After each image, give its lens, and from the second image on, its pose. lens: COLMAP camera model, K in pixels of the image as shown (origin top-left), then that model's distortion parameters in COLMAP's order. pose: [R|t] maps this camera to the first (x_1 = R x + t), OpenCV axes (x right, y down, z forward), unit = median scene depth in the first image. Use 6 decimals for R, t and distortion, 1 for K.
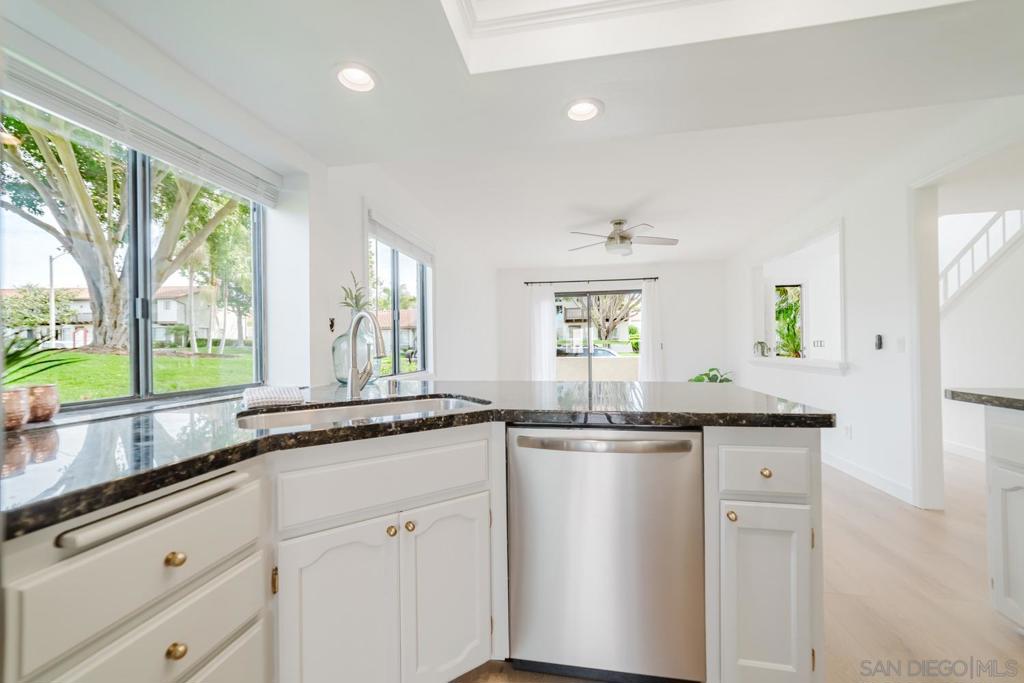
lens RADIAL K [[400.5, 0, 508.5], [0, 400.5, 344.1], [0, 0, 1]] dist [-0.002681, -0.000210]
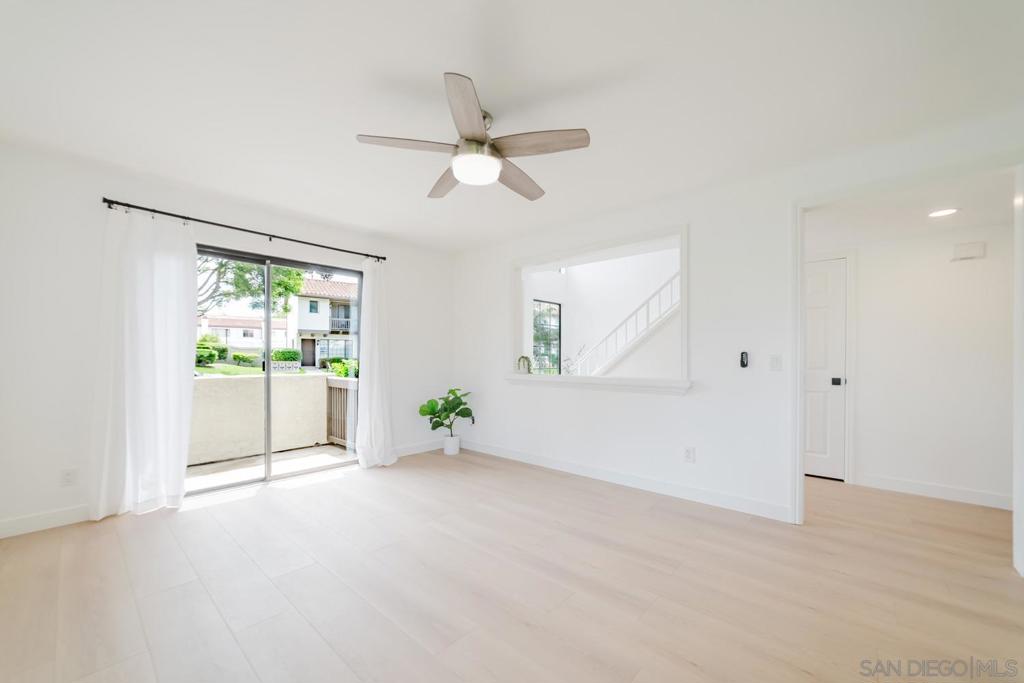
lens RADIAL K [[400.5, 0, 508.5], [0, 400.5, 344.1], [0, 0, 1]] dist [-0.002681, -0.000210]
pose [[0.525780, 0.036674, 0.849830, -0.119147], [-0.013846, 0.999307, -0.034558, -0.001741], [-0.850508, 0.006403, 0.525923, 0.670423]]
